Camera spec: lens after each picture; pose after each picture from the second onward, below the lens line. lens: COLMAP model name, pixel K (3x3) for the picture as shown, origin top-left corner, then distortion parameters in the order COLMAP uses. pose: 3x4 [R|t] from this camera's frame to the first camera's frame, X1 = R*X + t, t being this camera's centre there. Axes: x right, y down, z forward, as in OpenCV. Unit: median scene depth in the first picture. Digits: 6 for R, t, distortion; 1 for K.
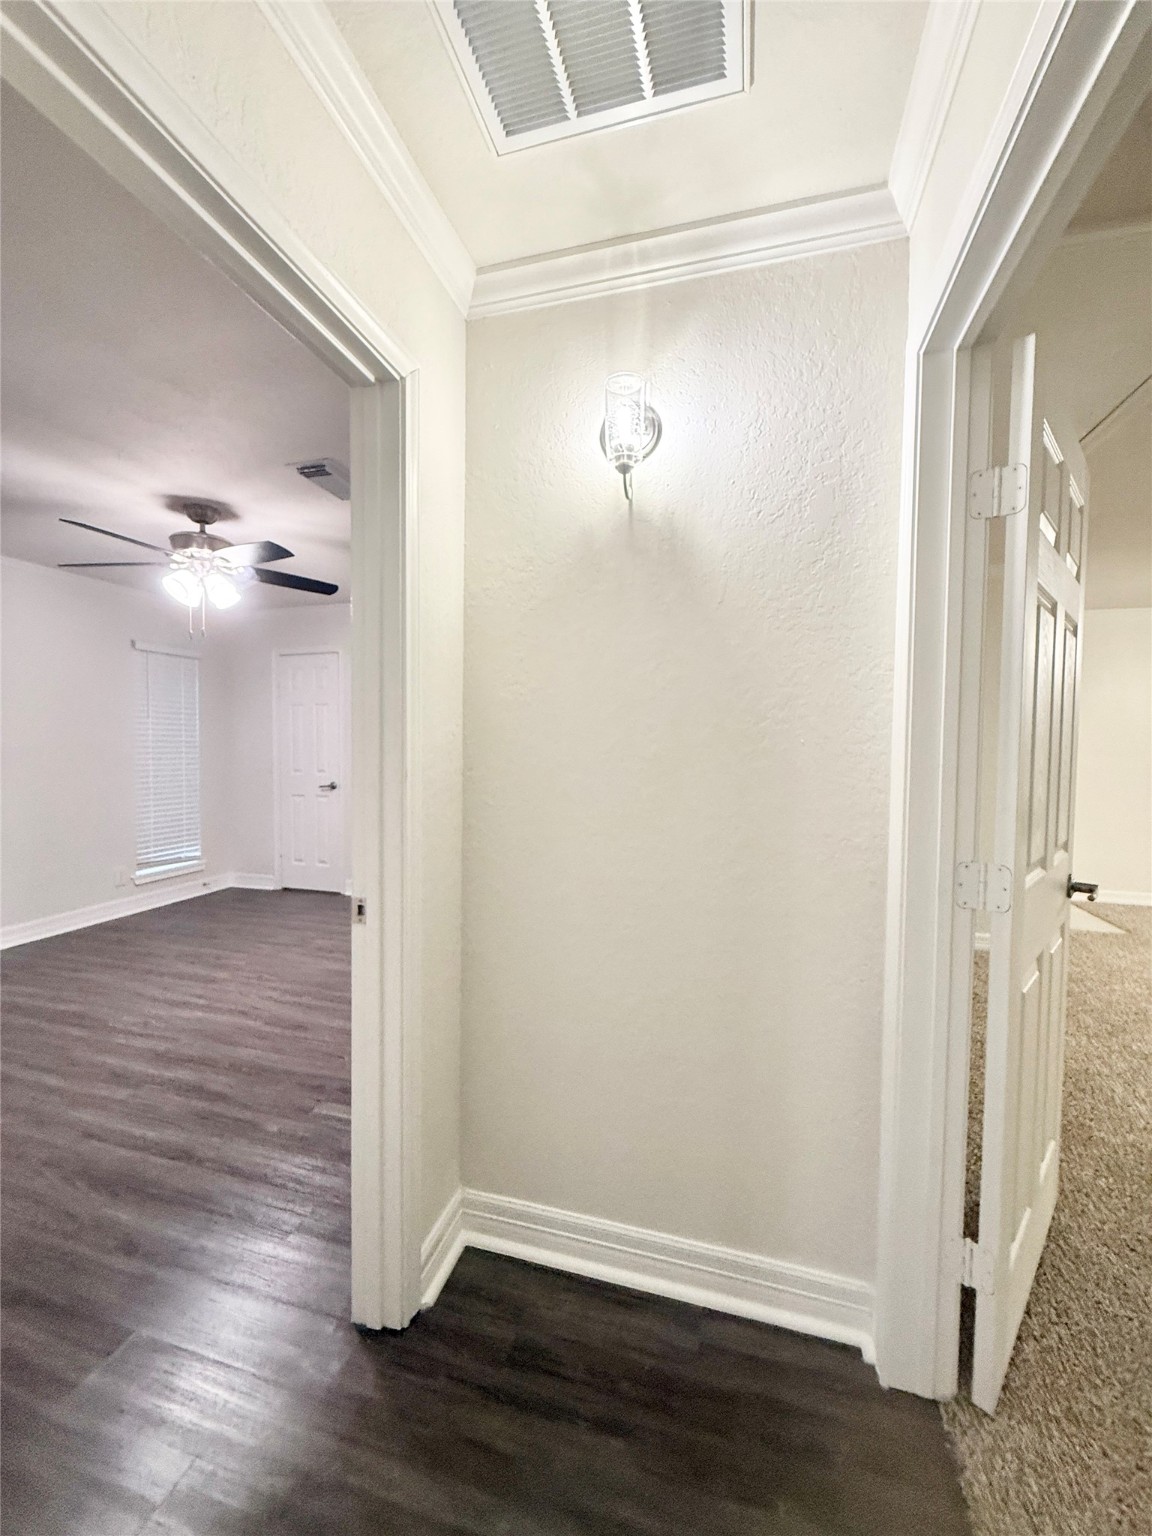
lens RADIAL K [[611.0, 0, 568.9], [0, 611.0, 769.4], [0, 0, 1]] dist [0.001943, -0.000506]
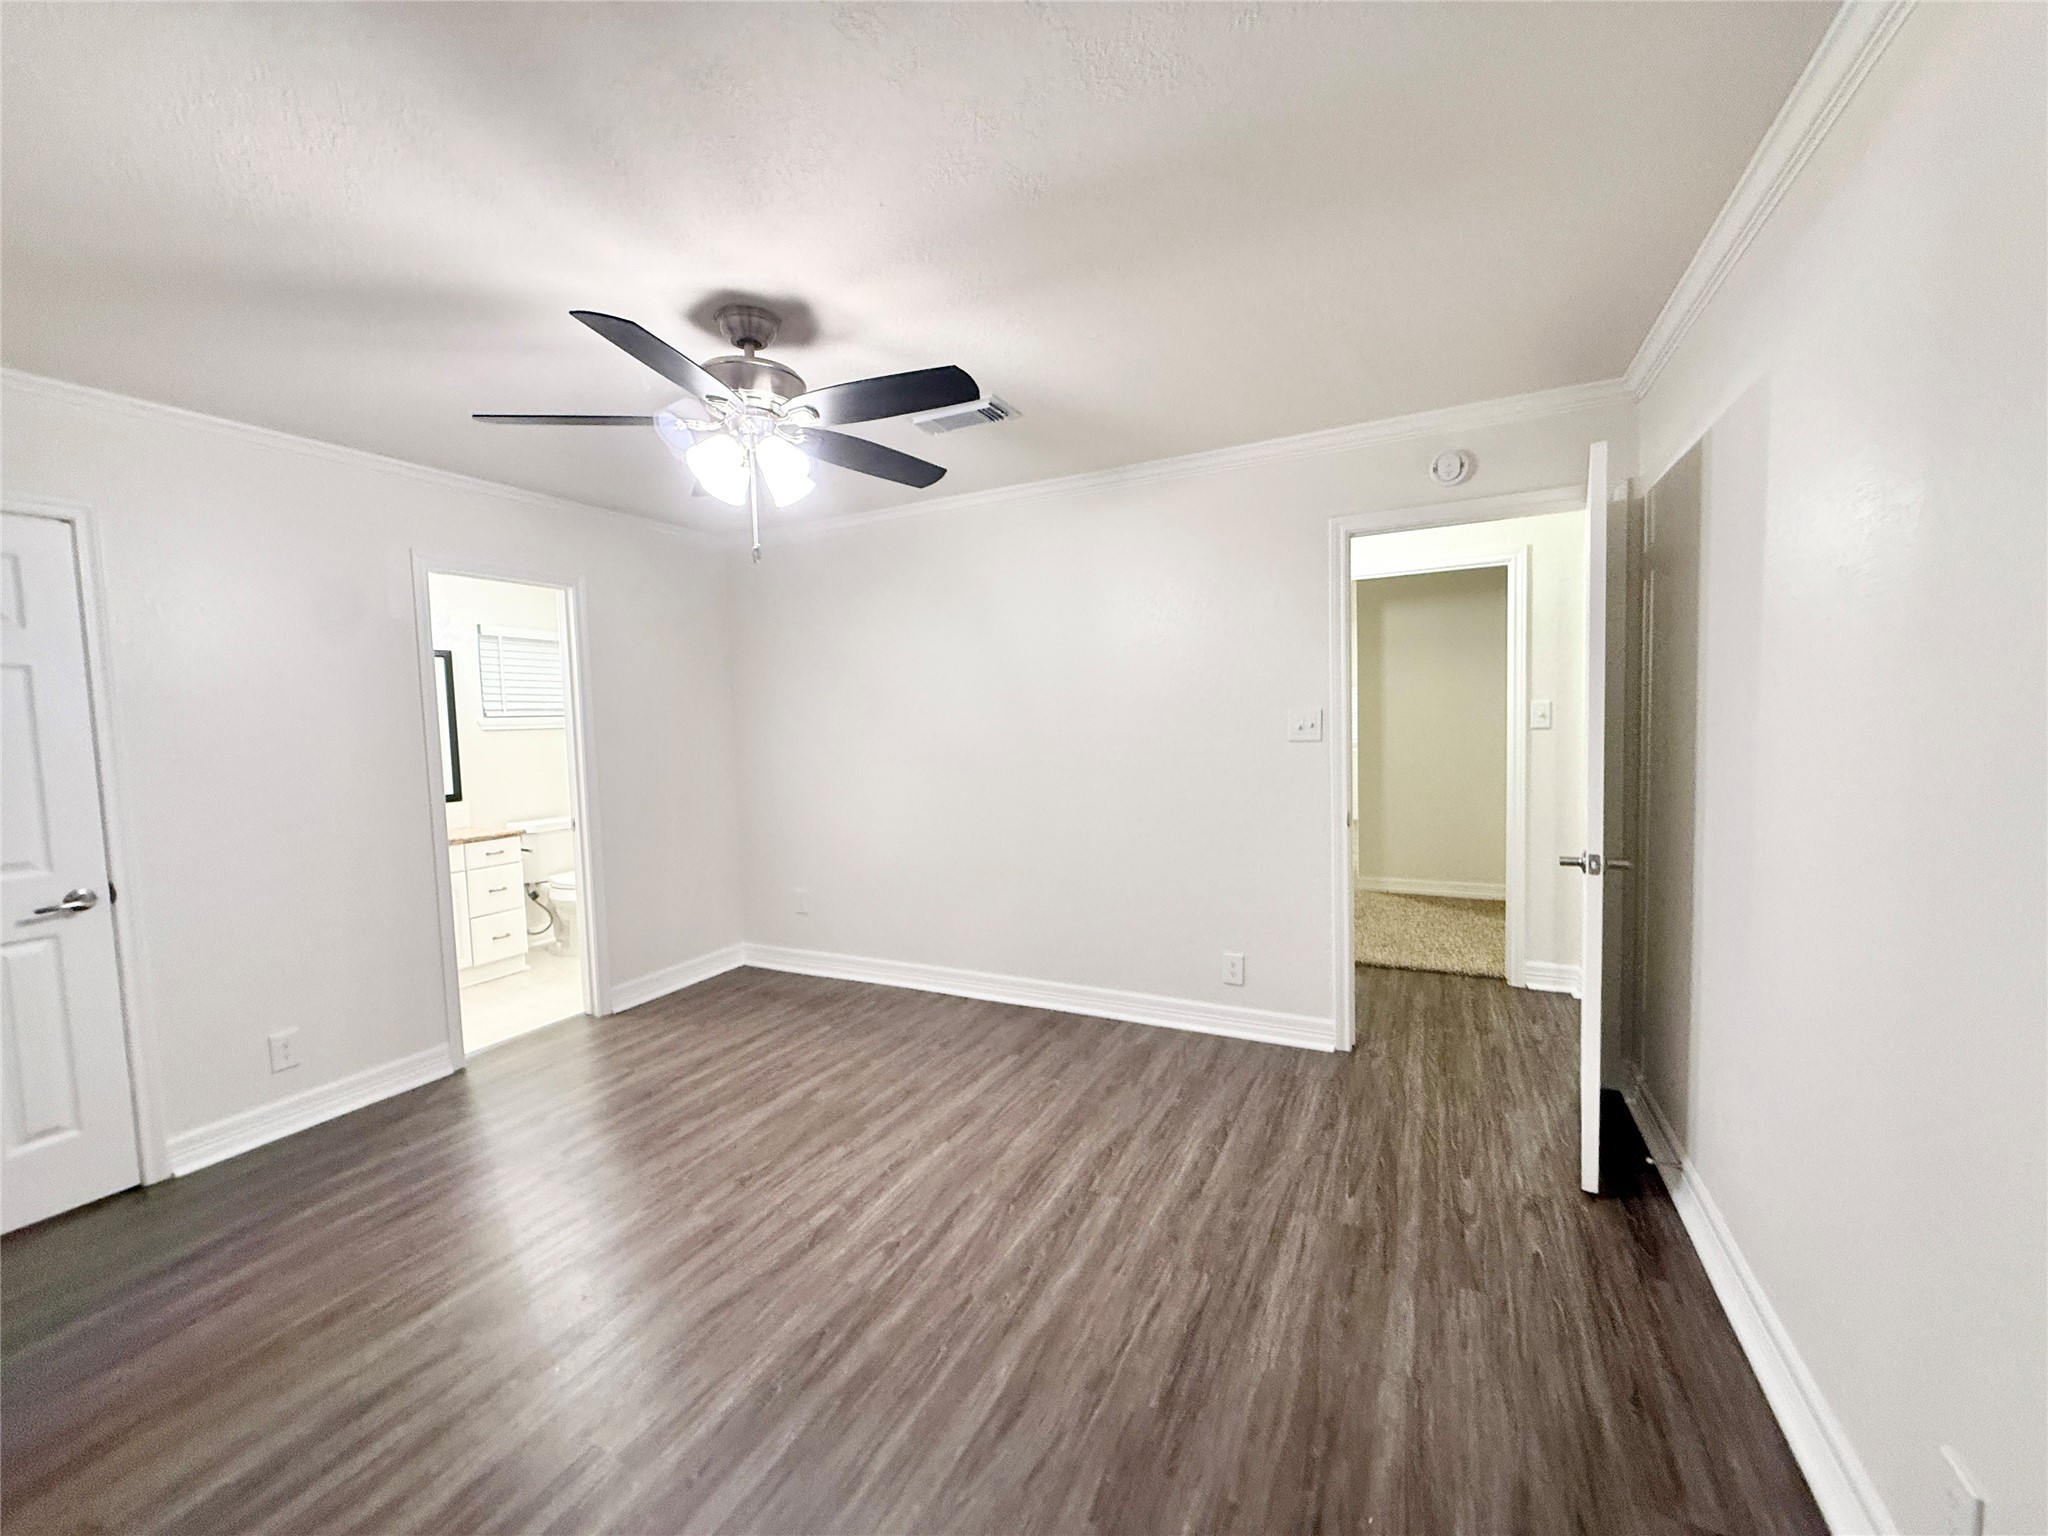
lens RADIAL K [[814.7, 0, 1023.8], [0, 814.7, 767.4], [0, 0, 1]] dist [0.001943, -0.000506]
pose [[0.187907, -0.075154, 0.979307, -1.399343], [0.076719, 0.995145, 0.061648, -0.069365], [-0.979186, 0.063548, 0.192760, 0.712024]]
